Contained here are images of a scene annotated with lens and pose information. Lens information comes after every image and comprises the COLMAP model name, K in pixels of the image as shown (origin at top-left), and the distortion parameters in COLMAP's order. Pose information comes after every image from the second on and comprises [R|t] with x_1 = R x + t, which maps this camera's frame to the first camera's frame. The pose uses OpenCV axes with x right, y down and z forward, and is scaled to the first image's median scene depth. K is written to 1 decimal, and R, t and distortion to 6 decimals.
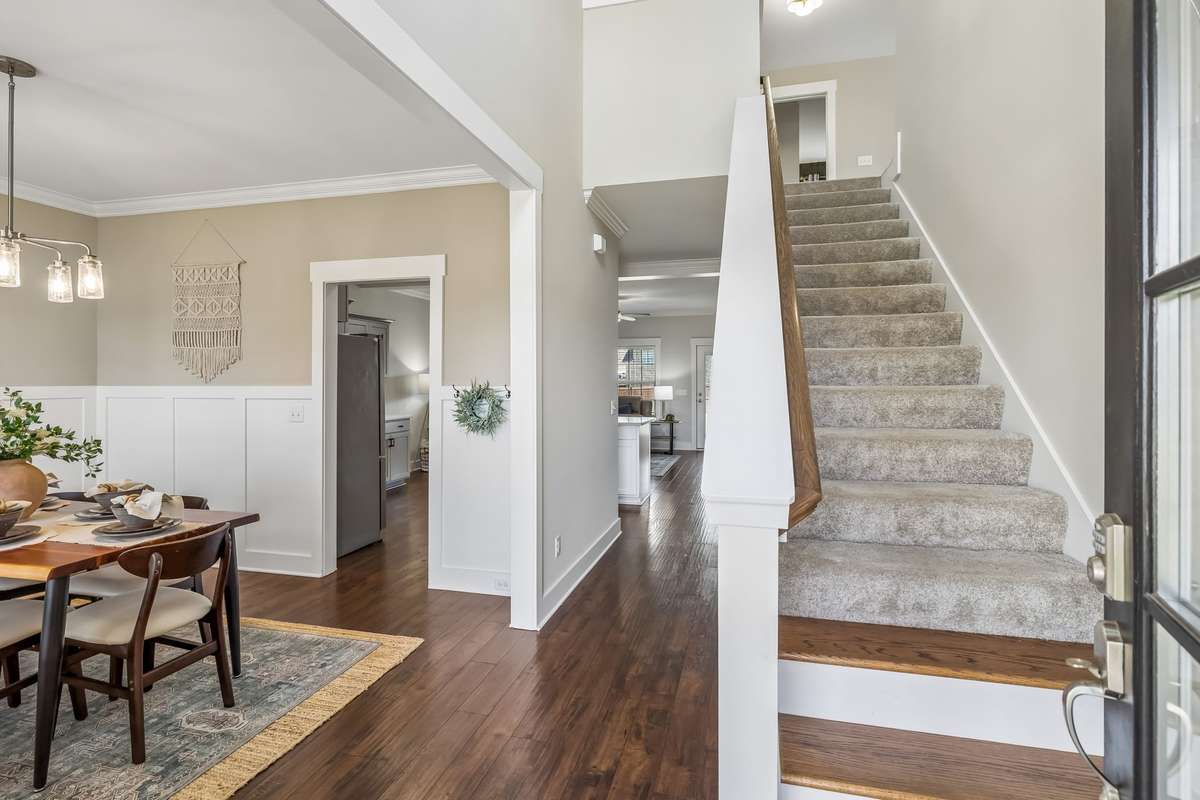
lens RADIAL K [[573.3, 0, 597.0], [0, 573.3, 381.0], [0, 0, 1]] dist [0.000698, -0.000118]
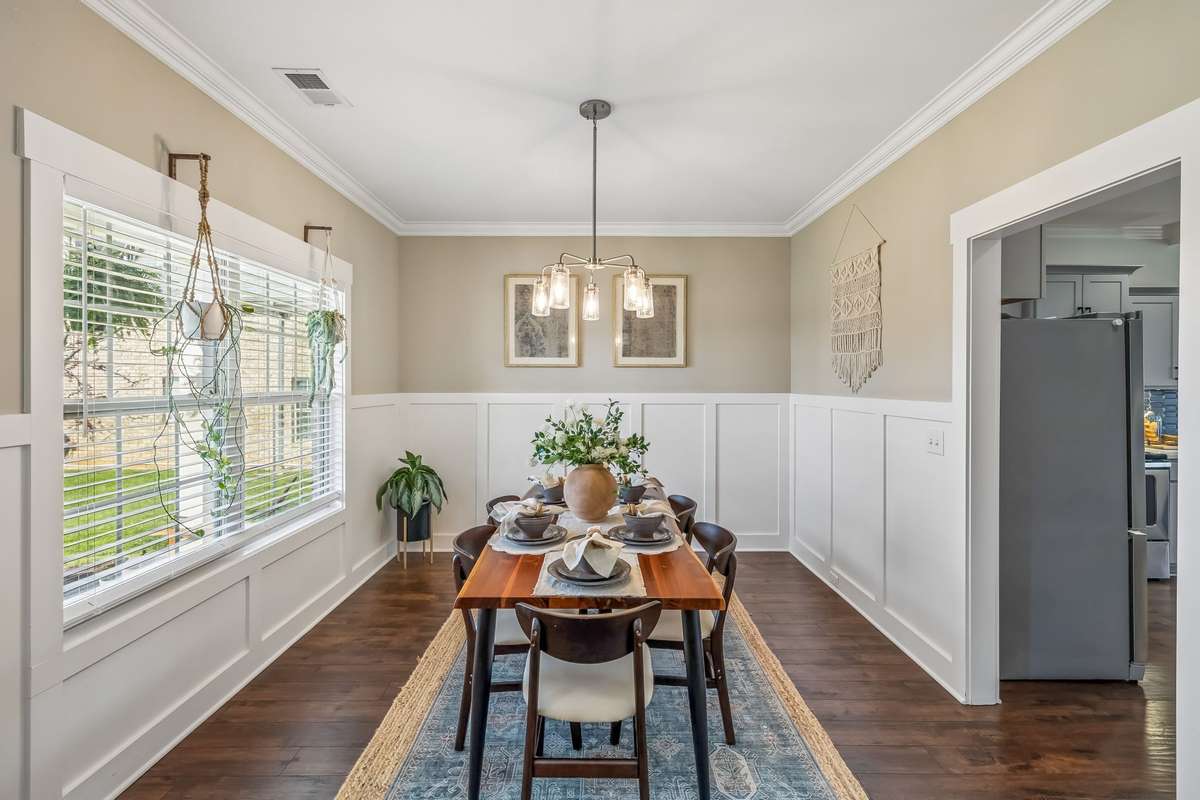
lens RADIAL K [[510.9, 0, 600.5], [0, 510.9, 382.9], [0, 0, 1]] dist [-0.000457, -0.000259]
pose [[0.257538, 0.004281, -0.966259, -0.034861], [-0.003974, 0.999986, 0.003372, -0.013599], [0.966260, 0.002971, 0.257552, 0.443543]]
